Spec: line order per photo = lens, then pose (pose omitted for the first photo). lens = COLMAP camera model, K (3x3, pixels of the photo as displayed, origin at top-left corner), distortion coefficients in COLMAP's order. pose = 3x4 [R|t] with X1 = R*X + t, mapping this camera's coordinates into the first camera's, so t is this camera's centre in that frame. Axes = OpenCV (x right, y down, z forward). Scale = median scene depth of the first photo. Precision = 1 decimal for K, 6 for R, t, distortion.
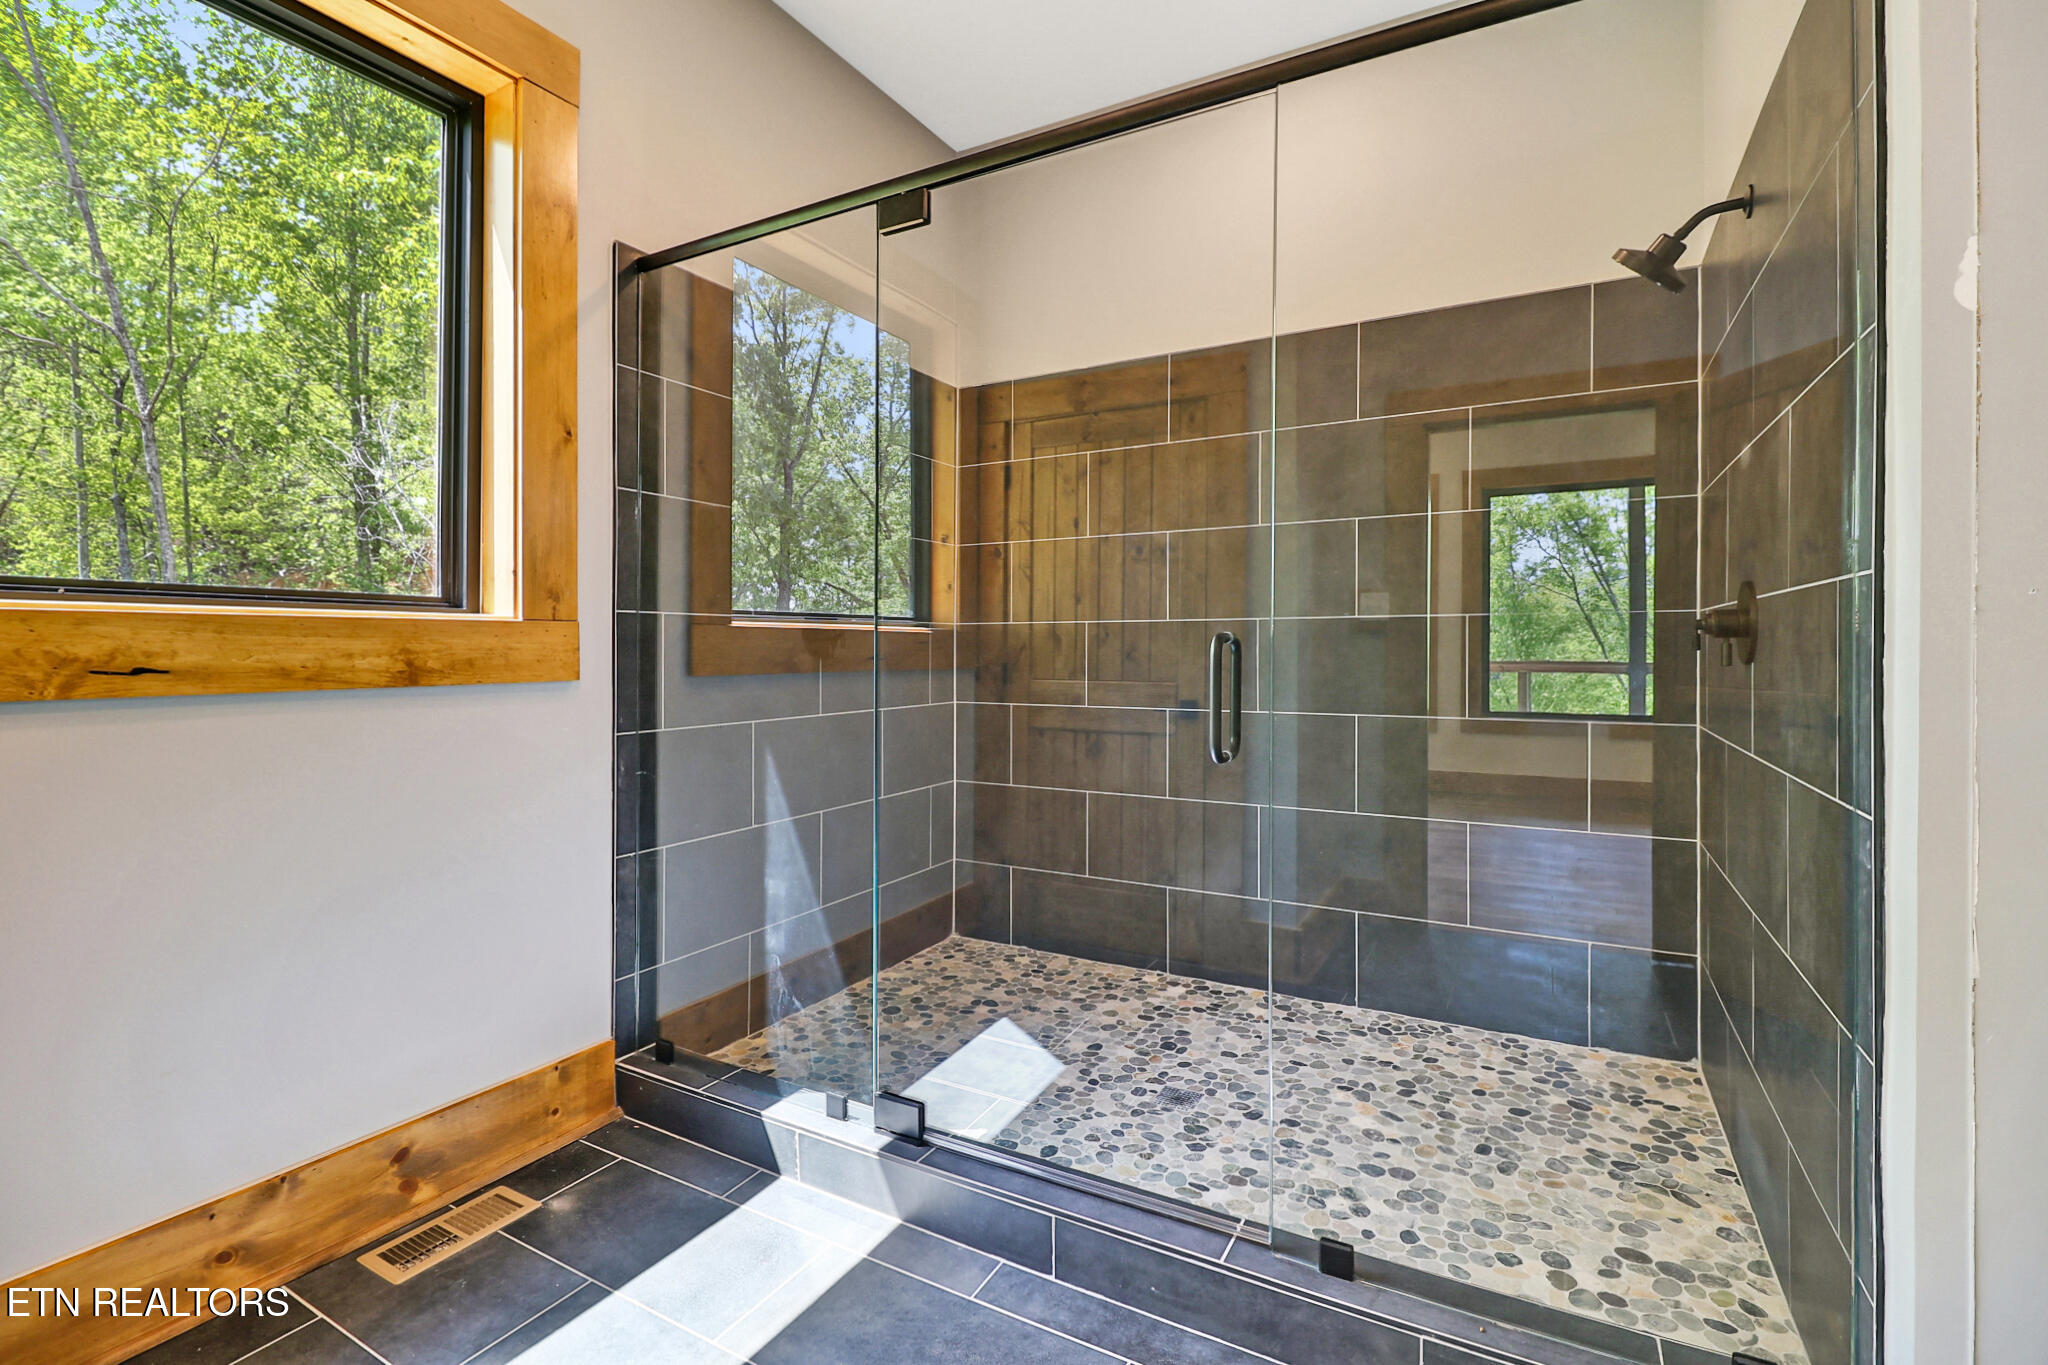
lens RADIAL K [[937.7, 0, 1021.2], [0, 937.7, 655.7], [0, 0, 1]] dist [-0.003215, -0.012423]
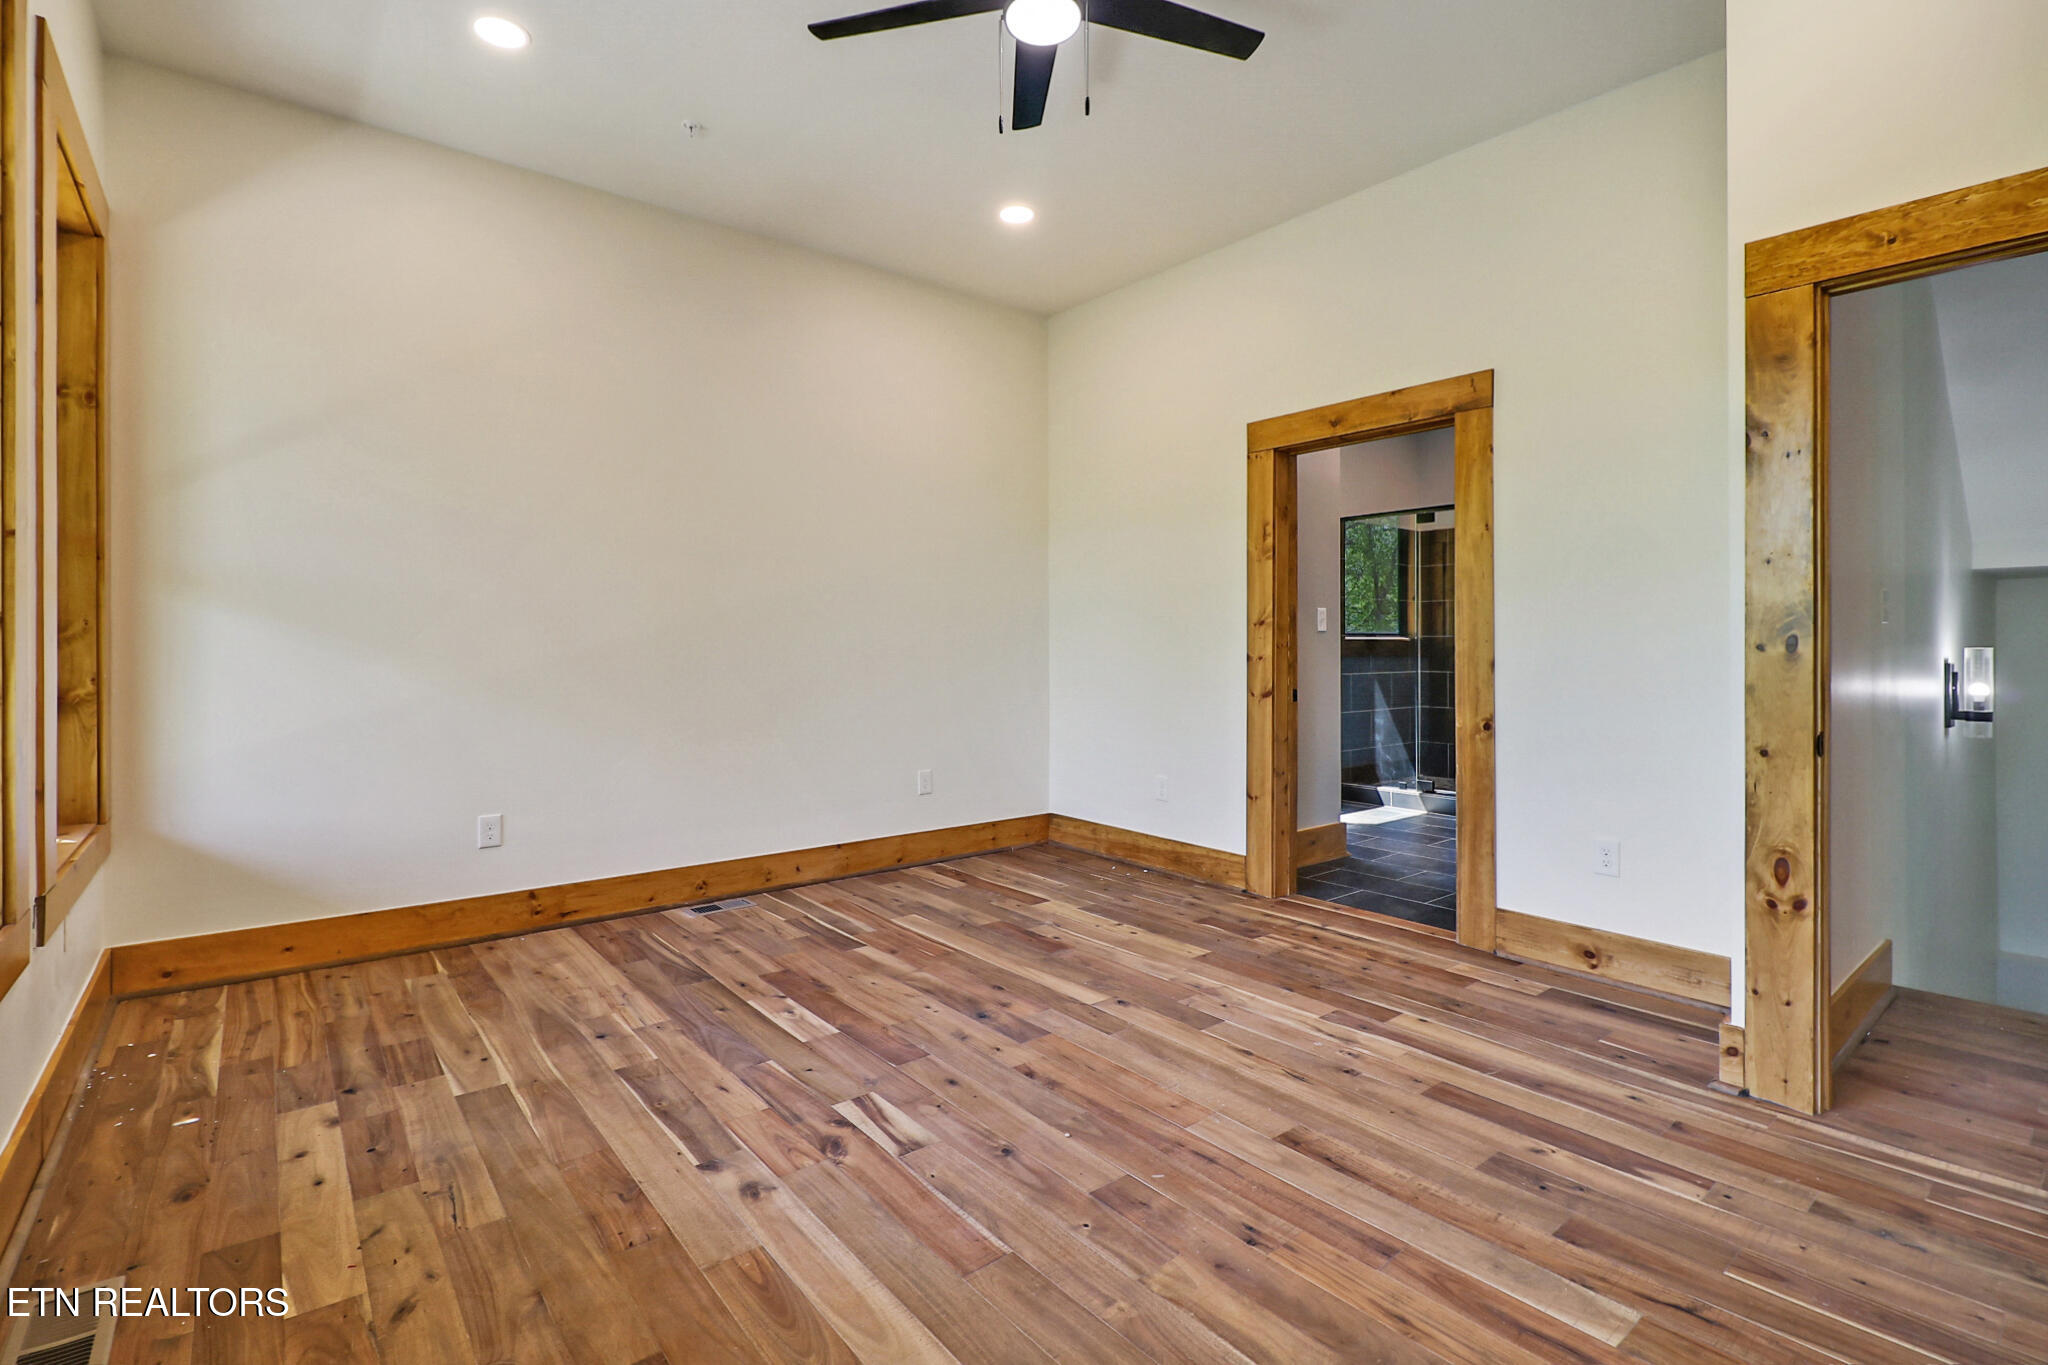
lens RADIAL K [[937.8, 0, 984.7], [0, 937.8, 661.6], [0, 0, 1]] dist [-0.003174, -0.013237]
pose [[0.918477, -0.003462, -0.395459, -0.186618], [0.006540, 0.999958, 0.006435, 0.011601], [0.395420, -0.008496, 0.918461, -2.015756]]
